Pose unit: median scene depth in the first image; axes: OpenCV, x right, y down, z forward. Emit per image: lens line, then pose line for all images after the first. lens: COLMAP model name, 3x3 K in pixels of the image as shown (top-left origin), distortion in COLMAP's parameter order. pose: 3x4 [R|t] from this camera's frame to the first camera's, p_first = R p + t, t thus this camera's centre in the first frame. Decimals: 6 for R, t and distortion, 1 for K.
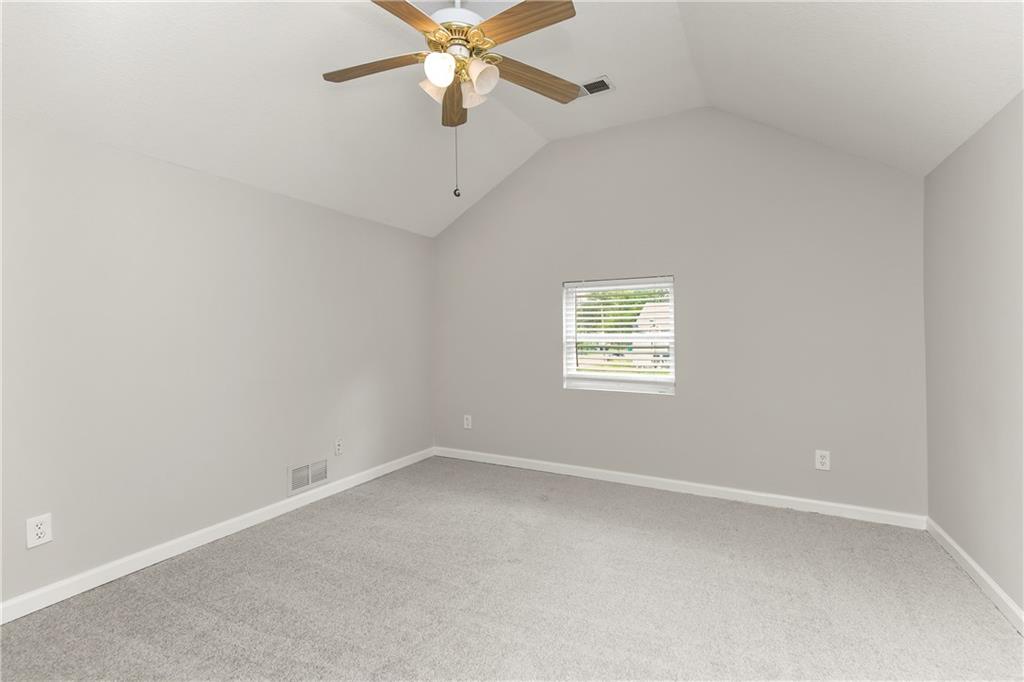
lens RADIAL K [[478.7, 0, 508.8], [0, 478.7, 342.8], [0, 0, 1]] dist [0.024344, 0.000133]
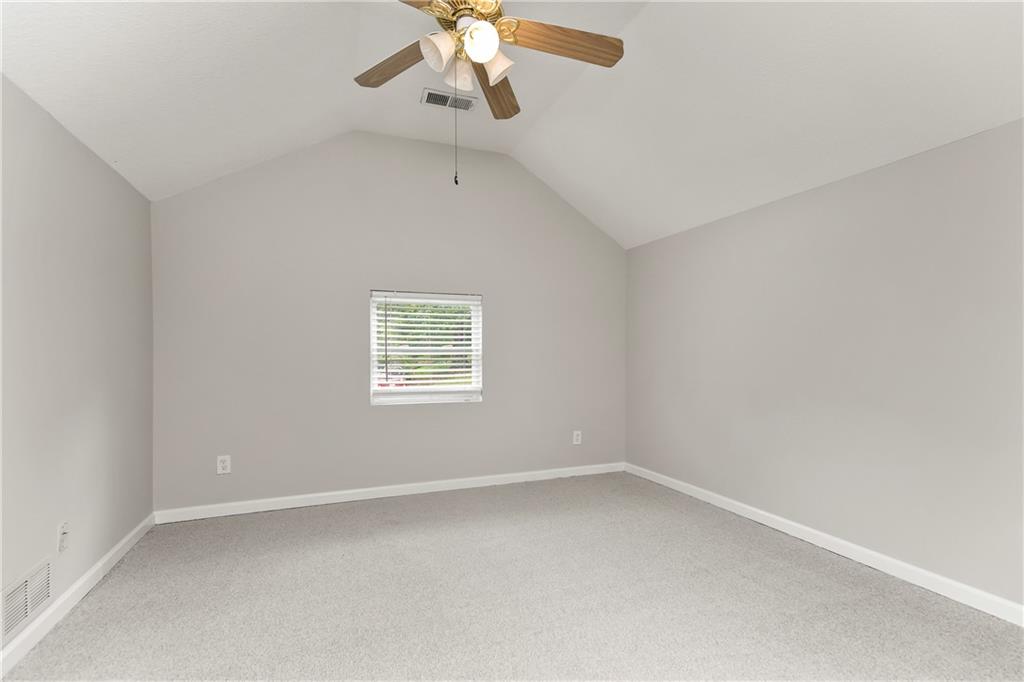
lens RADIAL K [[472.7, 0, 511.4], [0, 472.7, 362.3], [0, 0, 1]] dist [0.026821, 0.000170]
pose [[0.637094, -0.021243, 0.770493, -0.459809], [0.007426, 0.999743, 0.021424, -0.006411], [-0.770750, -0.007927, 0.637088, 0.238721]]
